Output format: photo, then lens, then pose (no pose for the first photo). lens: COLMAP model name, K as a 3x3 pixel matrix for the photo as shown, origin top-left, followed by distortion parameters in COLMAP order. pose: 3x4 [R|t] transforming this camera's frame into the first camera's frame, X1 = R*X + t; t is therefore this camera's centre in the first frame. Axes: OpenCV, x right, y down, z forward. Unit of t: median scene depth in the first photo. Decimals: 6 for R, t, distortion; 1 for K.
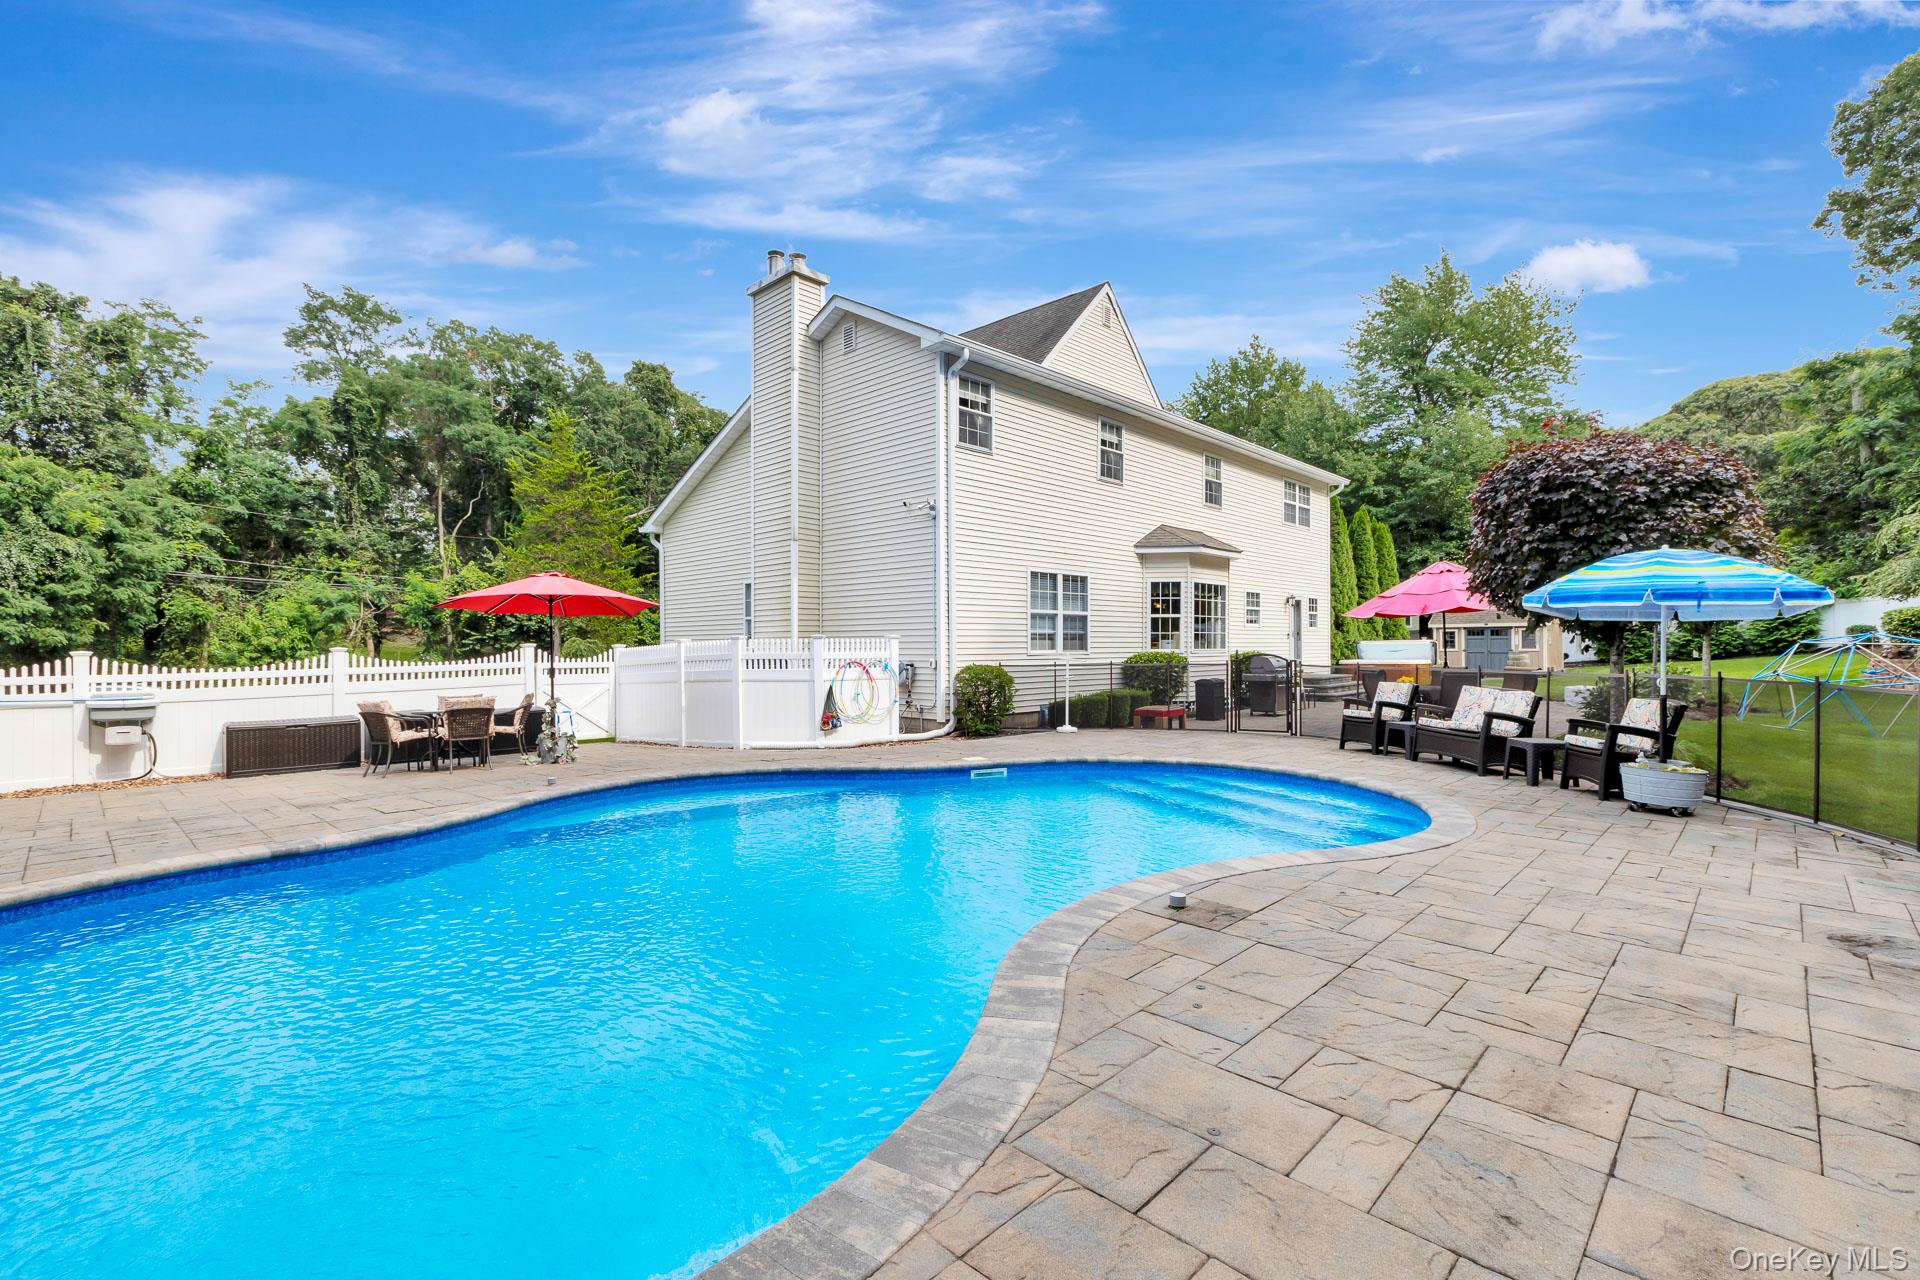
lens RADIAL K [[857.3, 0, 963.7], [0, 857.3, 647.1], [0, 0, 1]] dist [-0.001021, 0.000143]
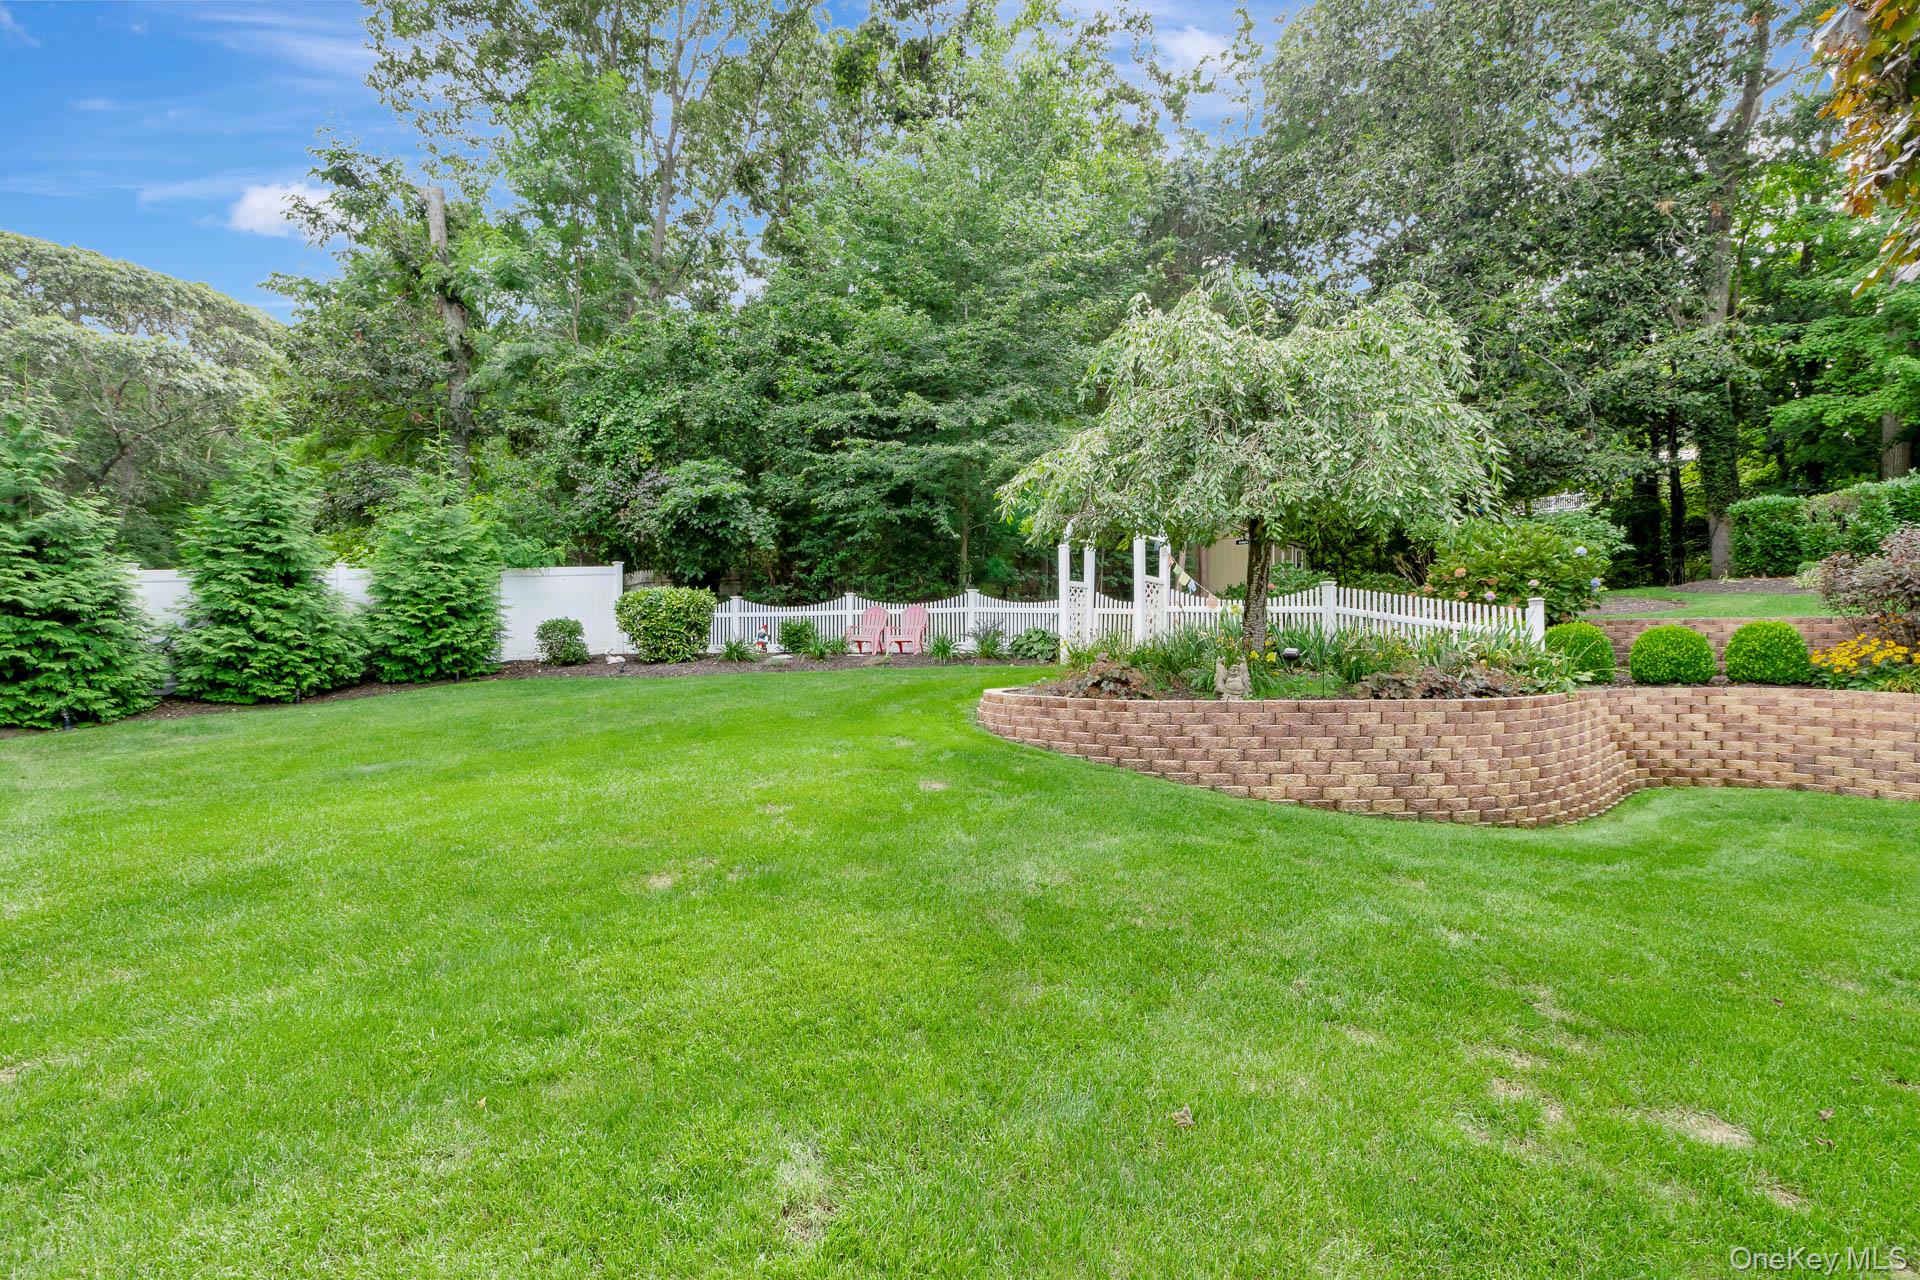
lens RADIAL K [[857.3, 0, 963.7], [0, 857.3, 647.1], [0, 0, 1]] dist [-0.001021, 0.000143]
pose [[-0.055850, 0.004192, 0.998430, 0.892778], [0.006646, 0.999971, -0.003826, -0.010197], [-0.998417, 0.006422, -0.055877, 1.357630]]
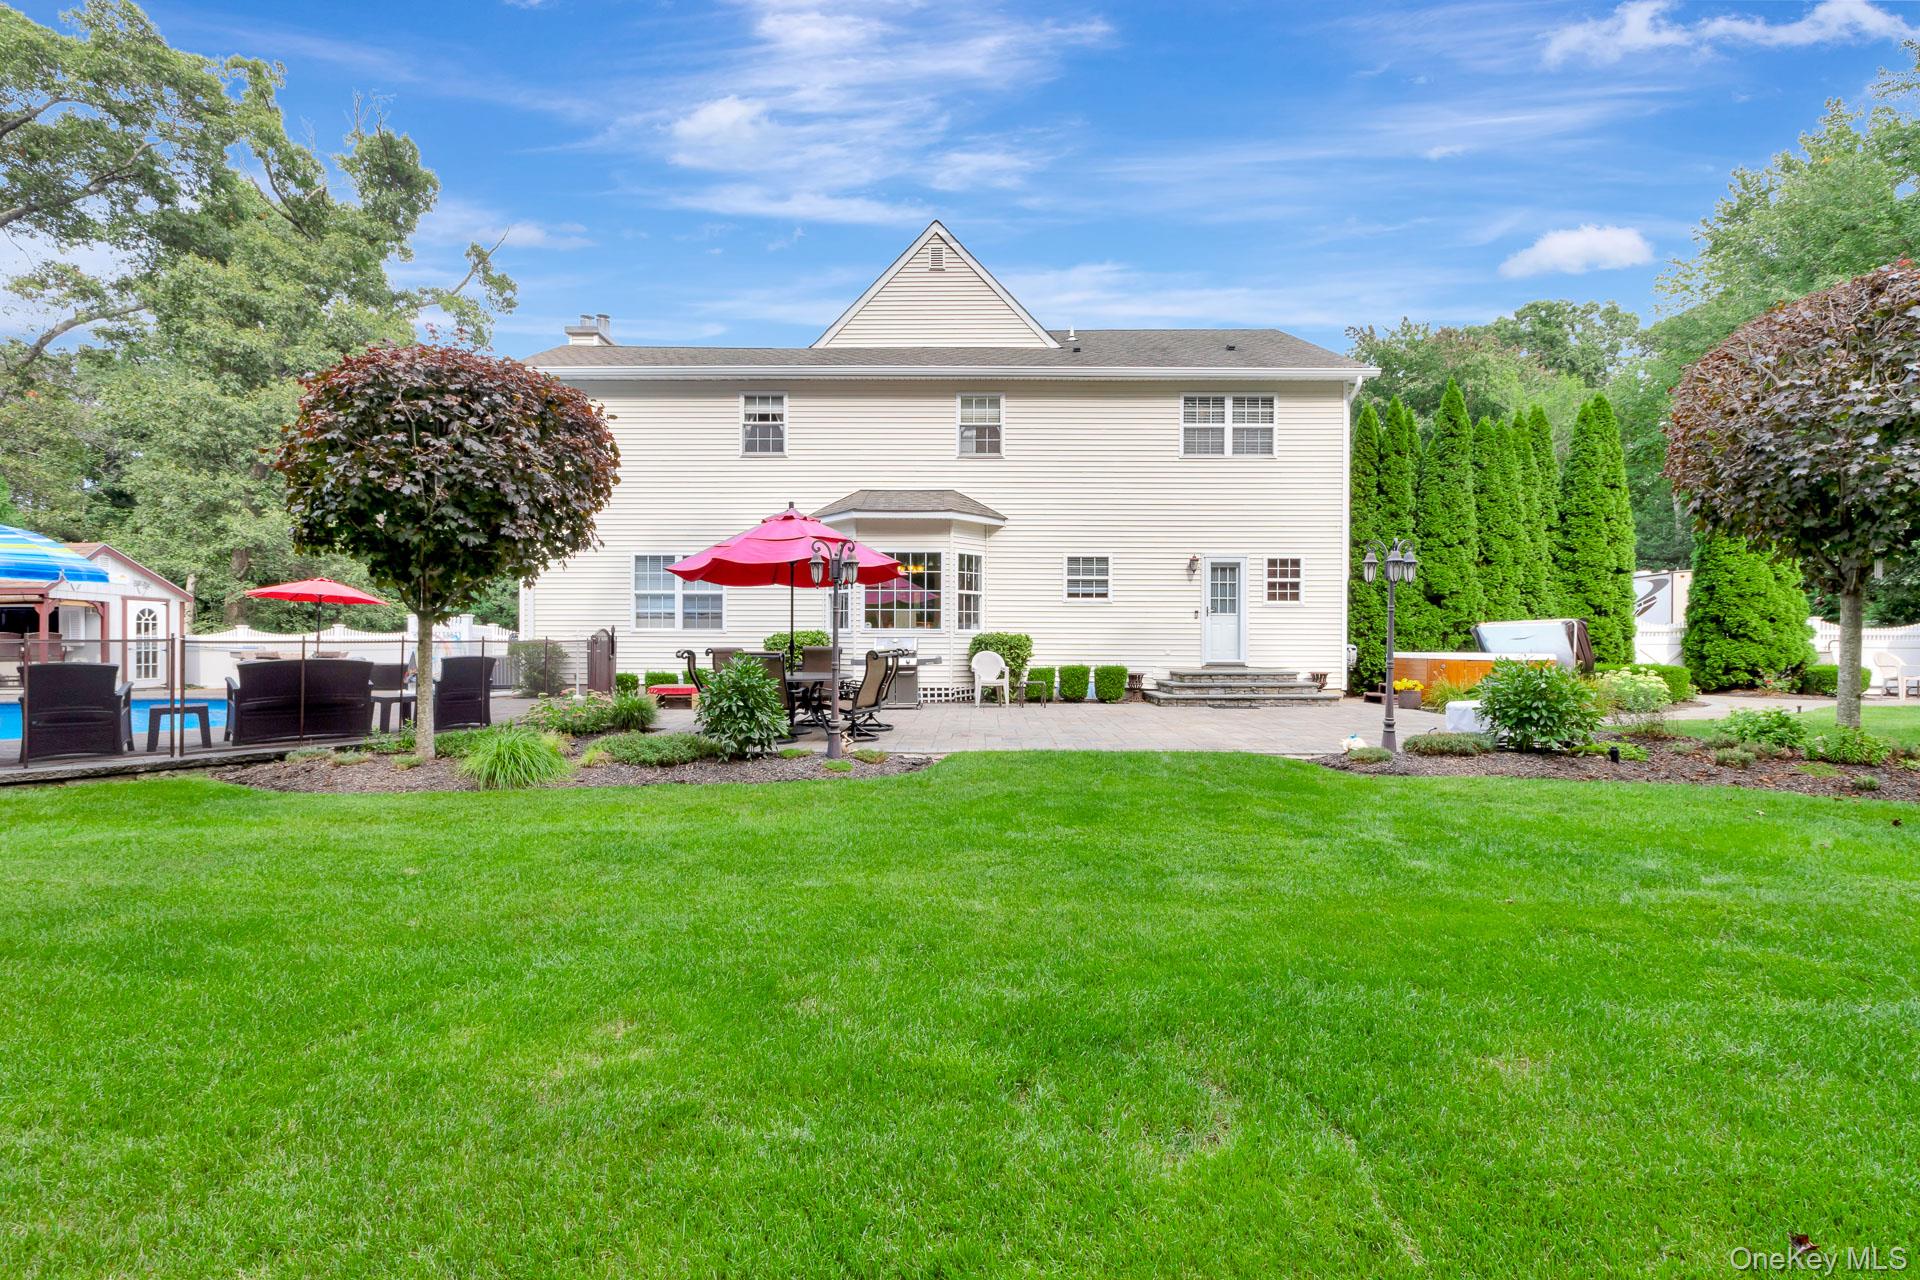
lens RADIAL K [[852.8, 0, 965.6], [0, 852.8, 639.3], [0, 0, 1]] dist [0.002747, -0.001111]
pose [[0.688049, 0.010500, -0.725588, 0.979870], [-0.009581, 0.999940, 0.005385, 0.007137], [0.725601, 0.003247, 0.688108, 0.479676]]
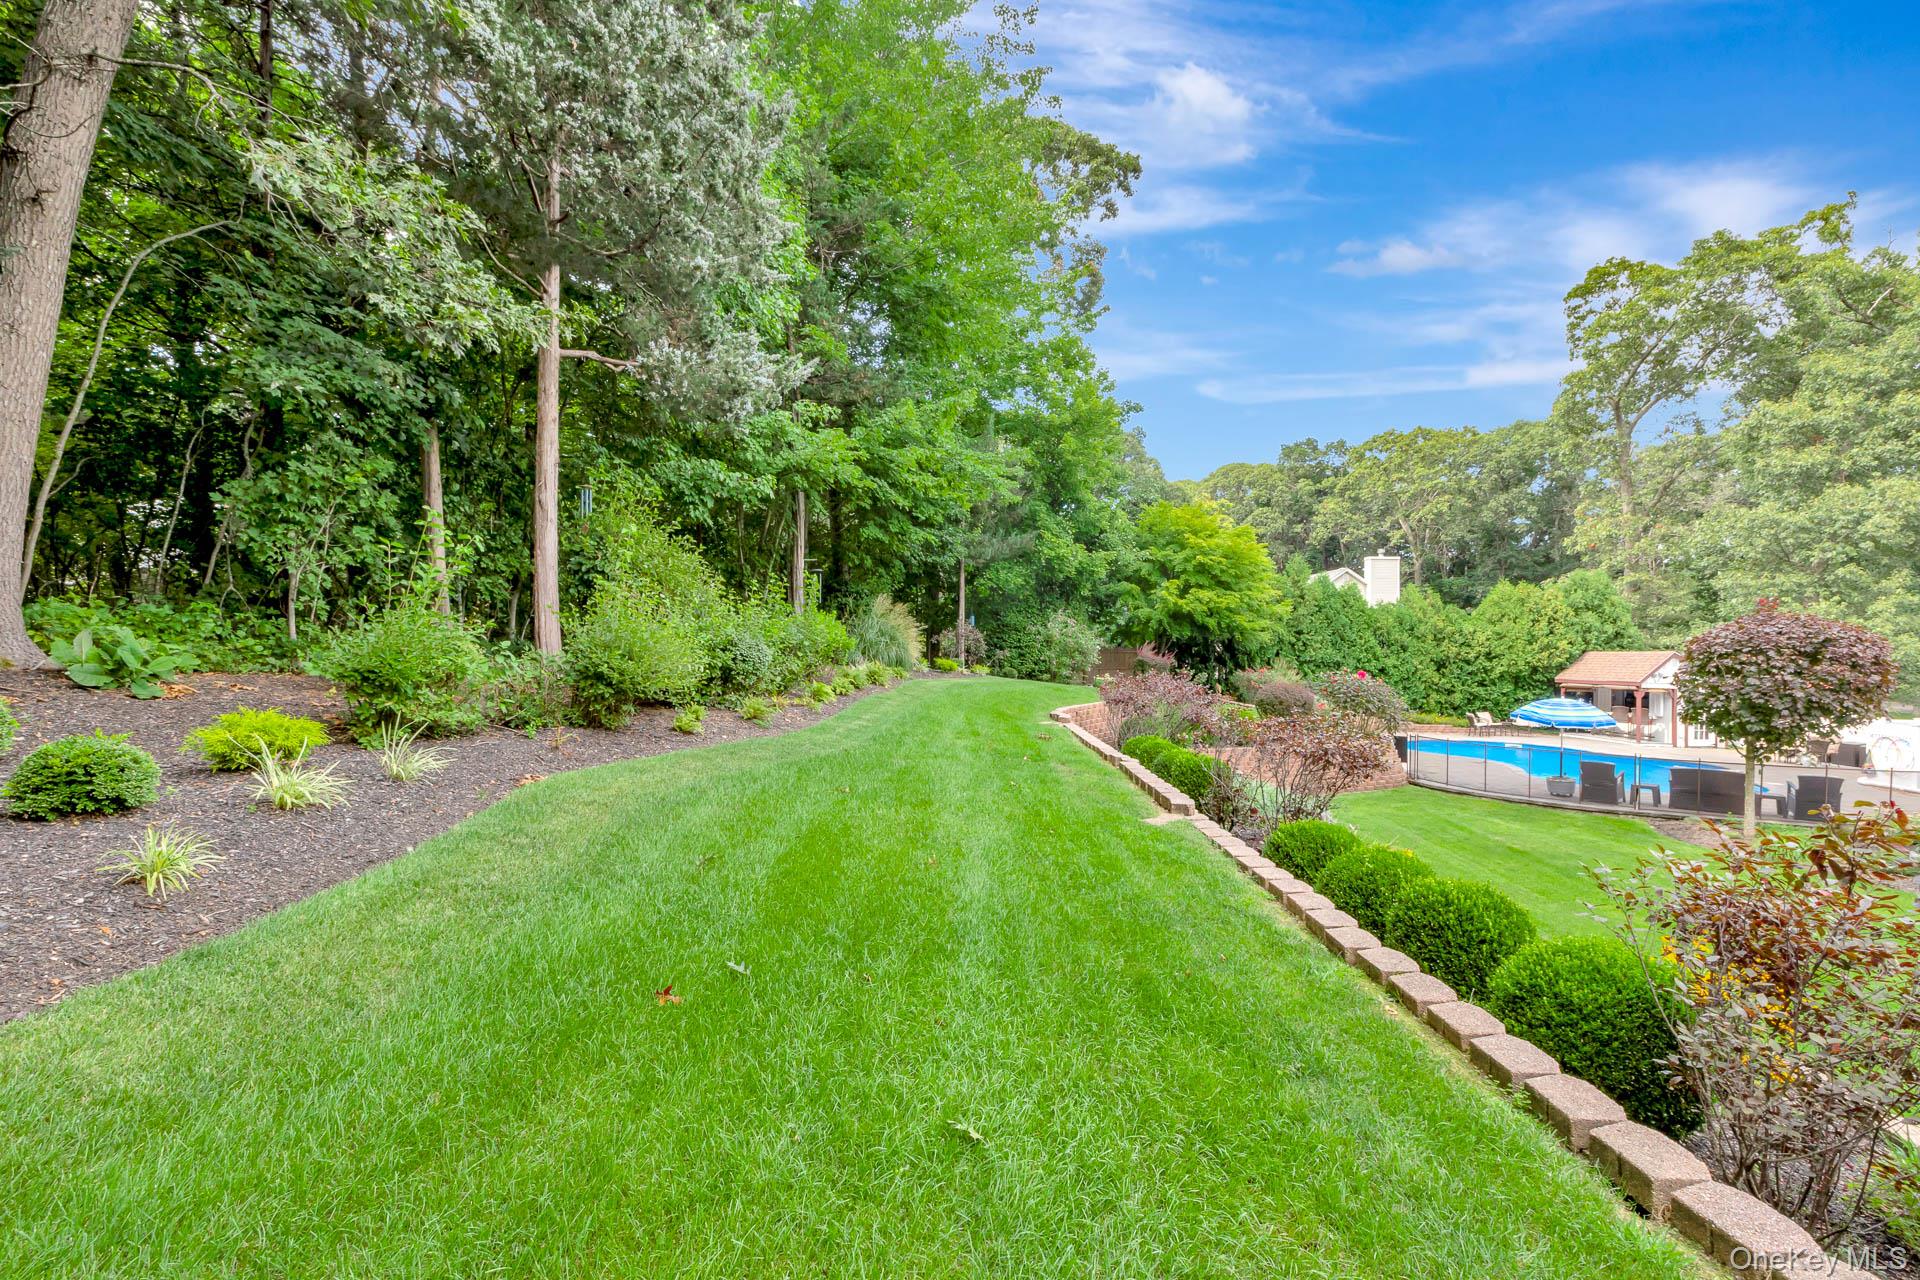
lens RADIAL K [[850.2, 0, 951.3], [0, 850.2, 653.8], [0, 0, 1]] dist [-0.003011, -0.000997]
pose [[-0.718497, 0.013285, -0.695403, 1.610066], [-0.000946, 0.999798, 0.020078, -0.121876], [0.695530, 0.015084, -0.718339, 0.637098]]
